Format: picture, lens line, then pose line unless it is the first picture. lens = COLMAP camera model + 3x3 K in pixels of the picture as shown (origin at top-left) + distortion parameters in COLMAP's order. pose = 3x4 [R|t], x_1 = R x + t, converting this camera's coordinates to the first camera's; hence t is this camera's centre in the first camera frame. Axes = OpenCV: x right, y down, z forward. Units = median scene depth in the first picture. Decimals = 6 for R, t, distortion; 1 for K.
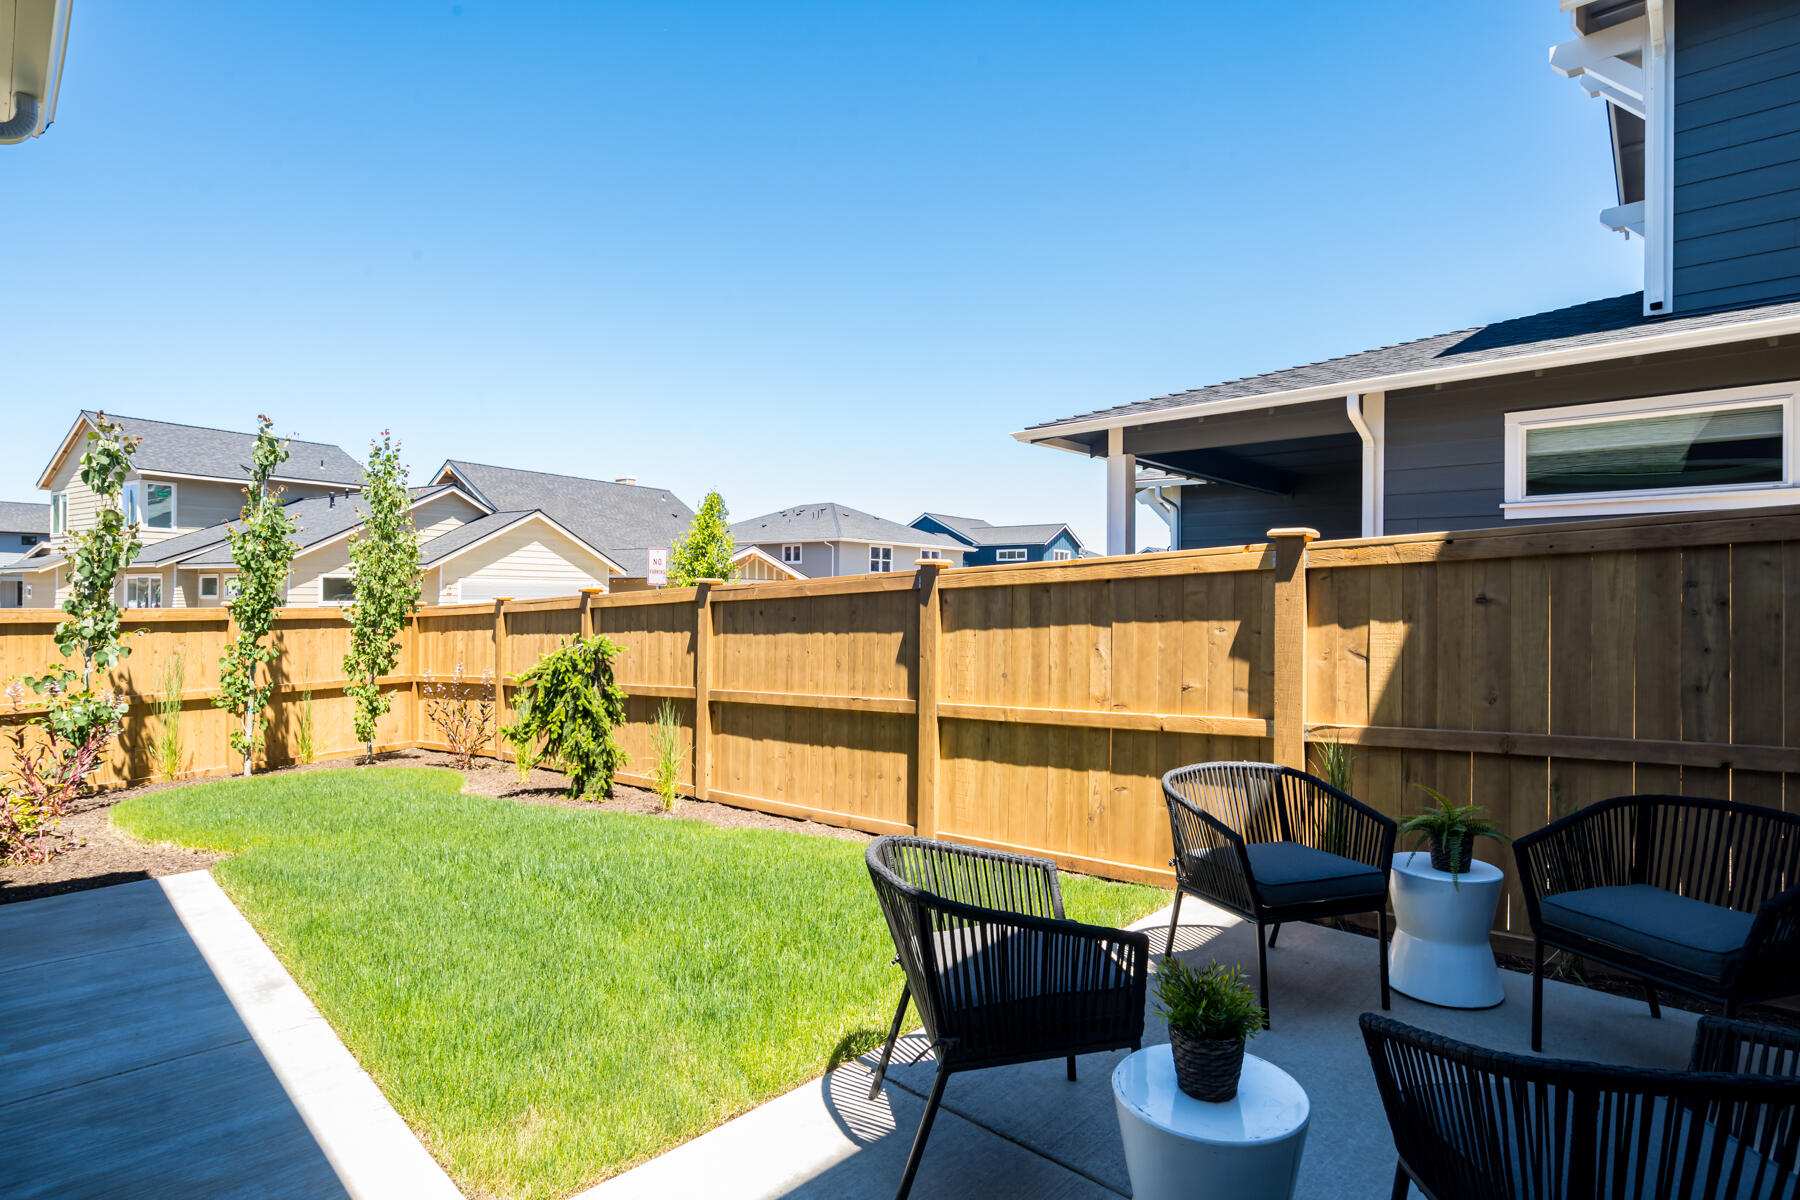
lens RADIAL K [[928.4, 0, 900.0], [0, 928.4, 600.0], [0, 0, 1]] dist [-0.003893, -0.001197]
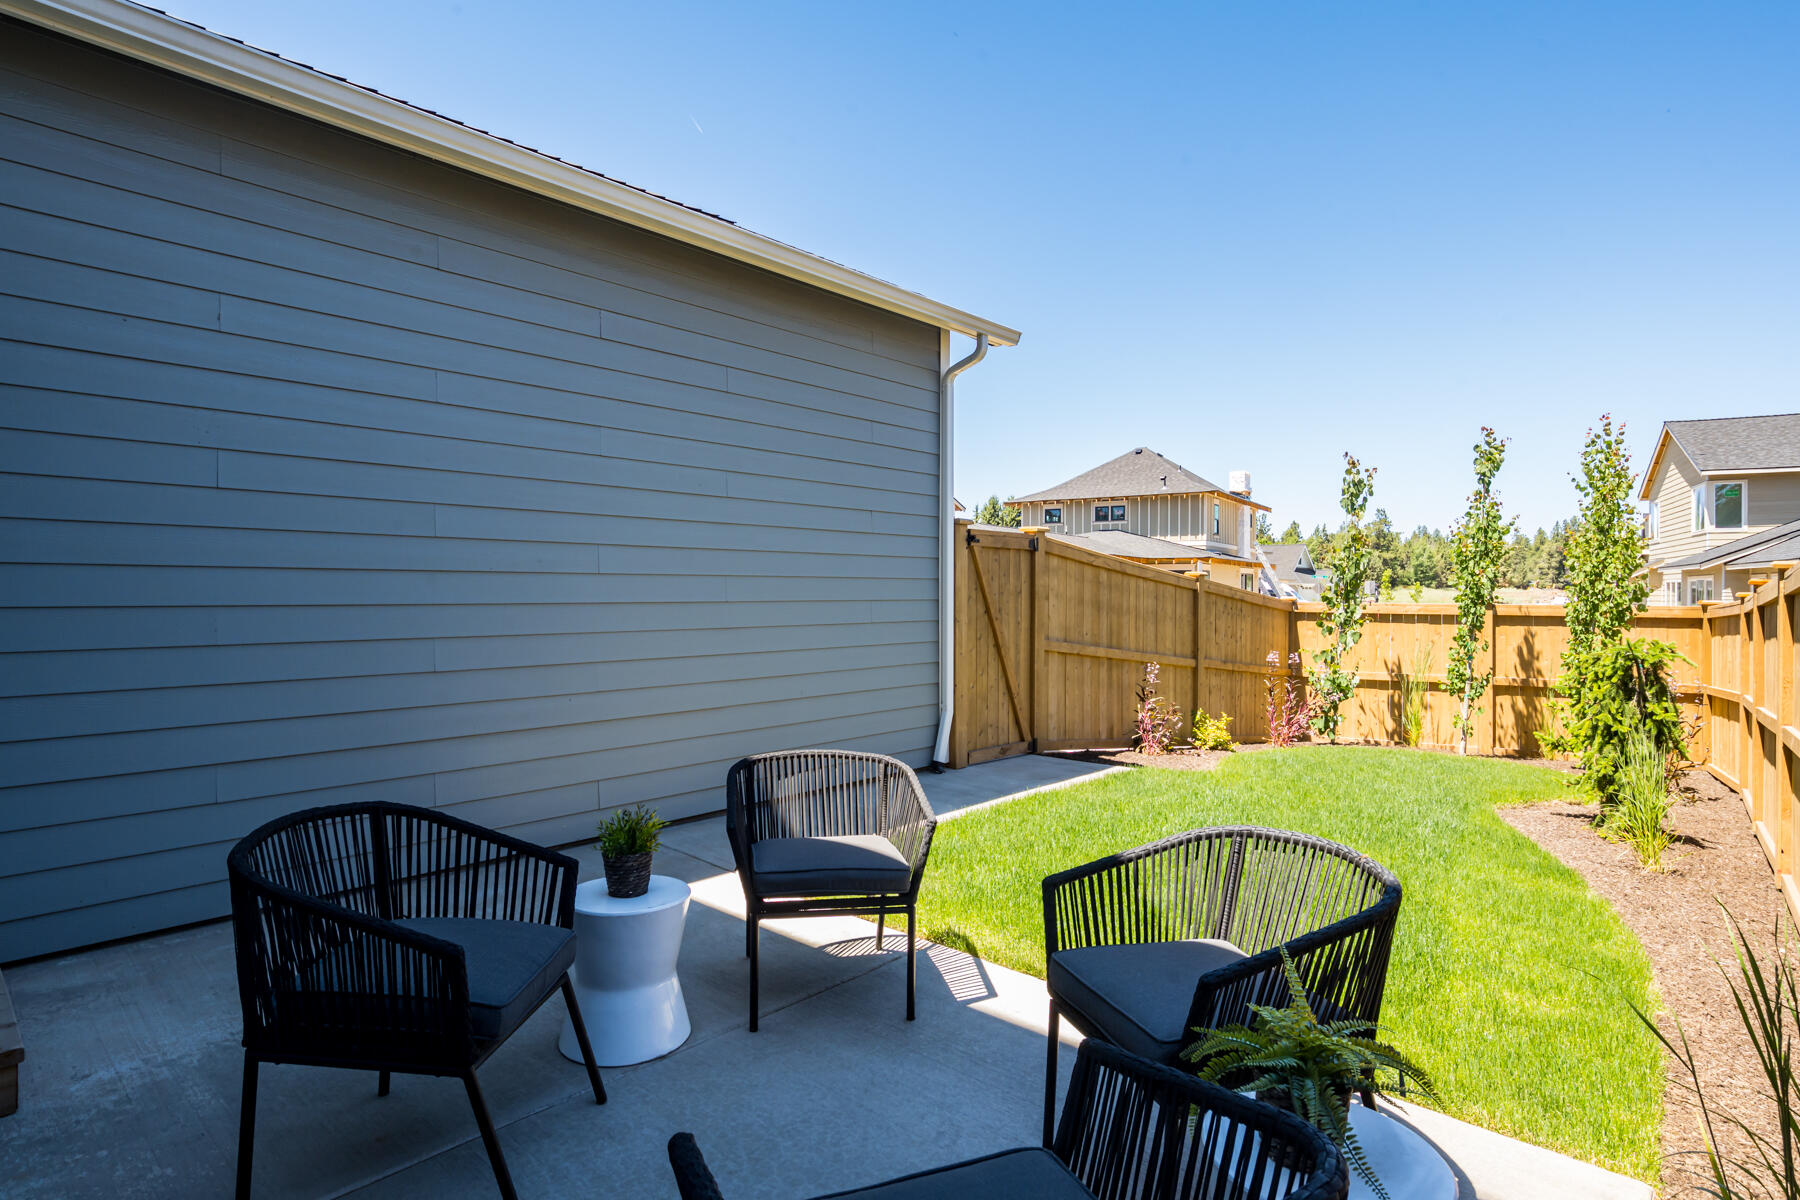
lens RADIAL K [[928.4, 0, 900.0], [0, 928.4, 600.0], [0, 0, 1]] dist [-0.003893, -0.001197]
pose [[0.038092, 0.001656, -0.999273, 0.343427], [-0.008122, 0.999966, 0.001347, 0.007096], [0.999241, 0.008064, 0.038104, 0.254190]]
